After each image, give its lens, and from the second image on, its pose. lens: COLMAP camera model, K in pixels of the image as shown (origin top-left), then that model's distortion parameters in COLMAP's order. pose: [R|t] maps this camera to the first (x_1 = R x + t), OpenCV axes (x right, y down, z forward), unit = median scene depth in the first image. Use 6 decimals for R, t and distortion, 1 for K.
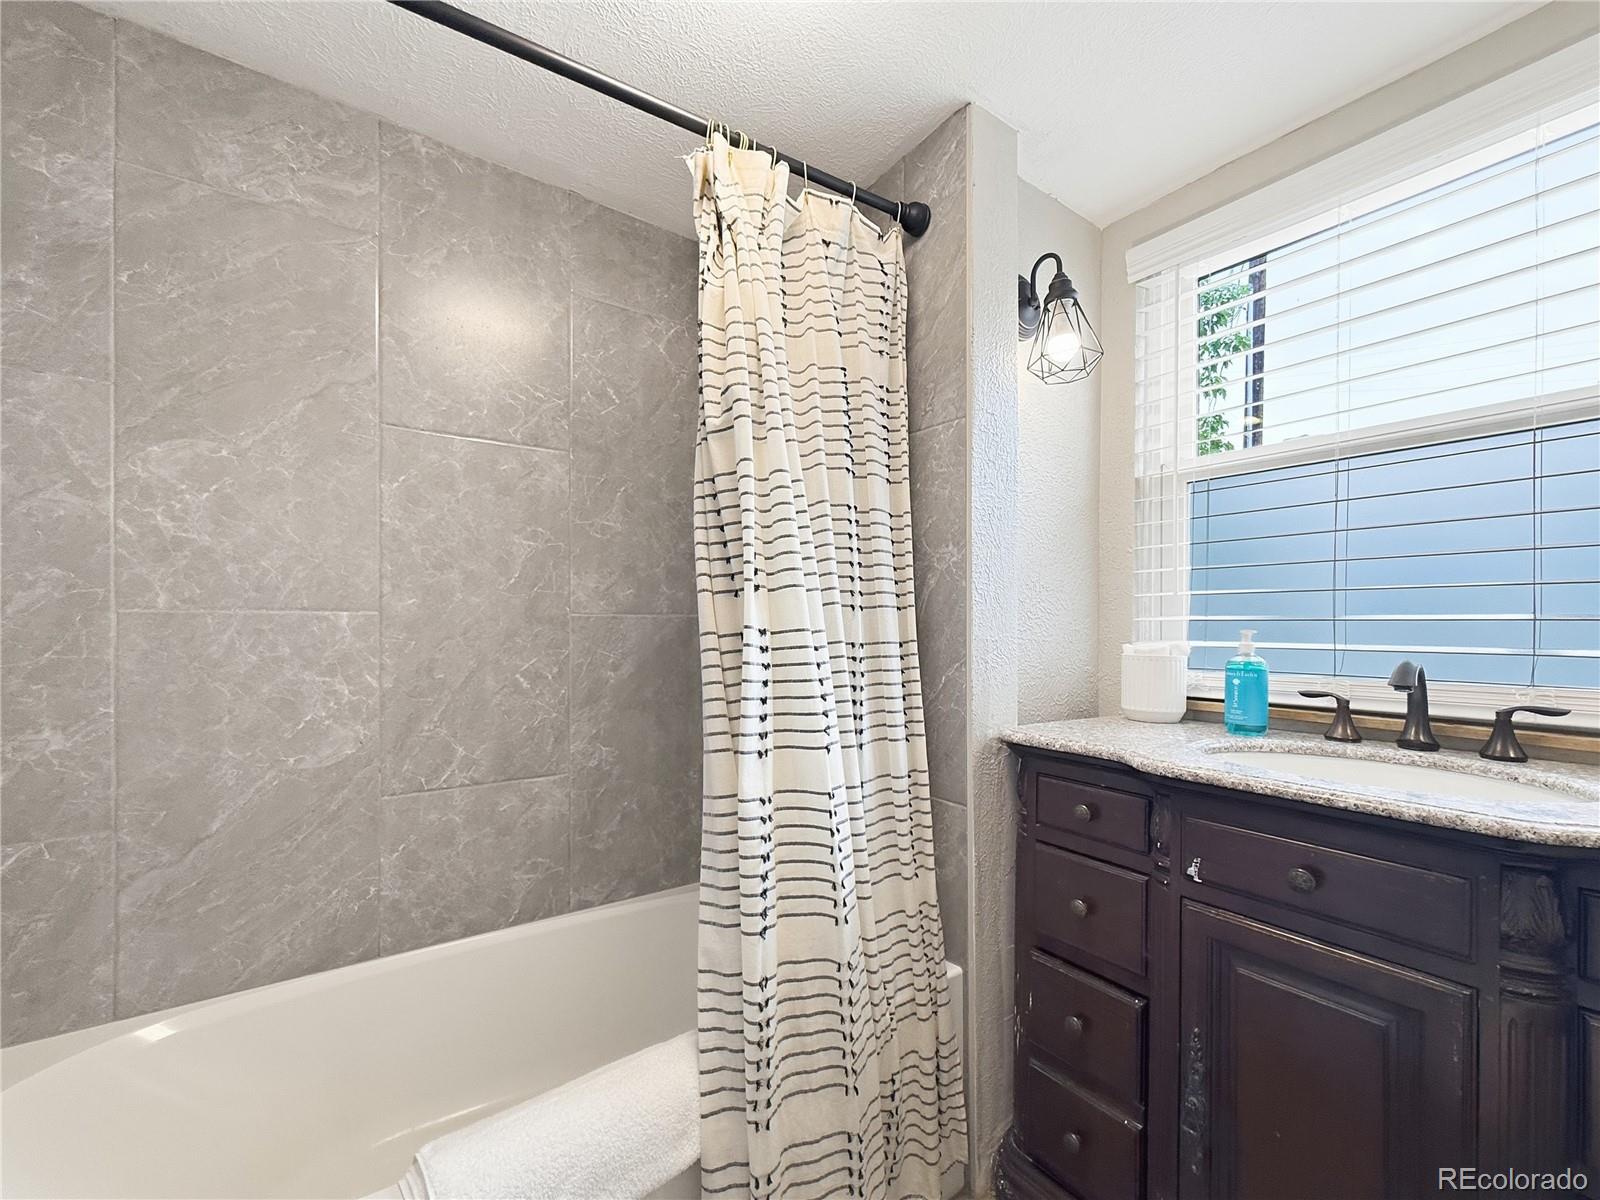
lens RADIAL K [[665.0, 0, 794.4], [0, 665.0, 617.0], [0, 0, 1]] dist [0.003871, -0.001075]
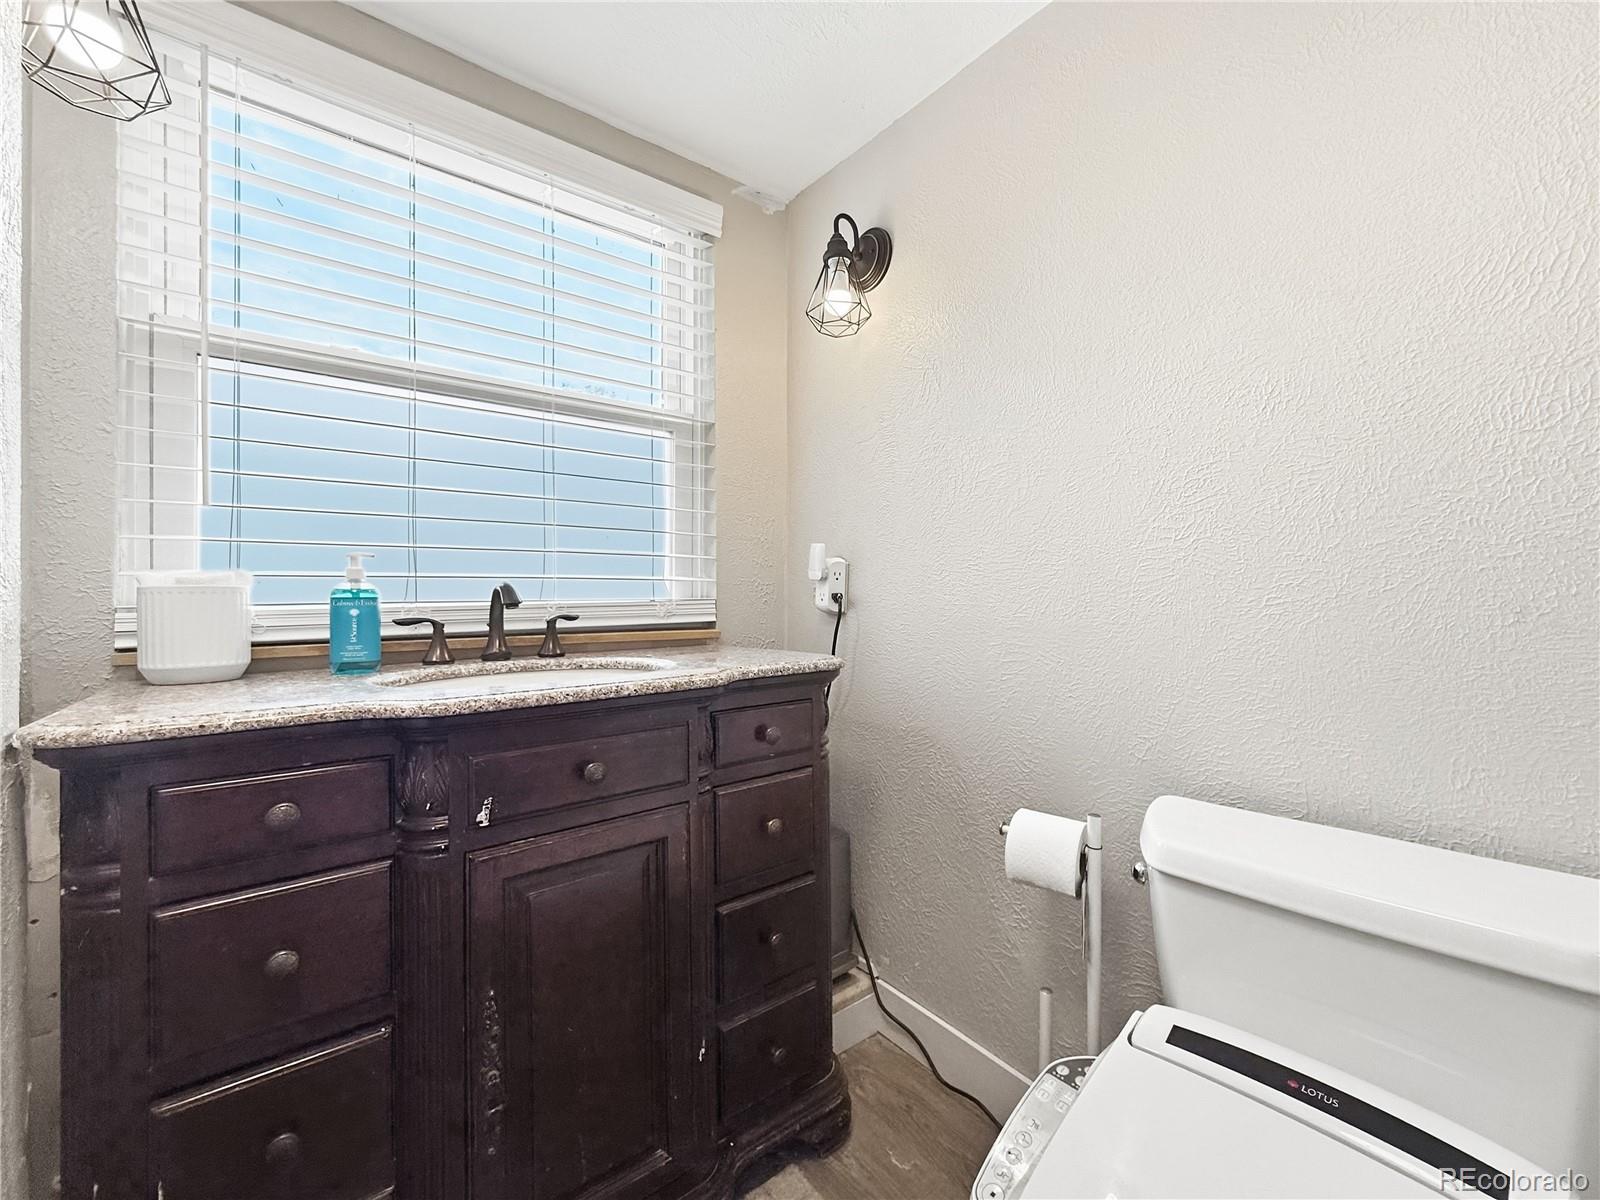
lens RADIAL K [[665.0, 0, 796.2], [0, 665.0, 592.9], [0, 0, 1]] dist [0.003871, -0.001075]
pose [[-0.054483, -0.003965, 0.998507, -0.237721], [-0.013117, 0.999909, 0.003255, 0.068056], [-0.998429, -0.012920, -0.054530, 0.527514]]
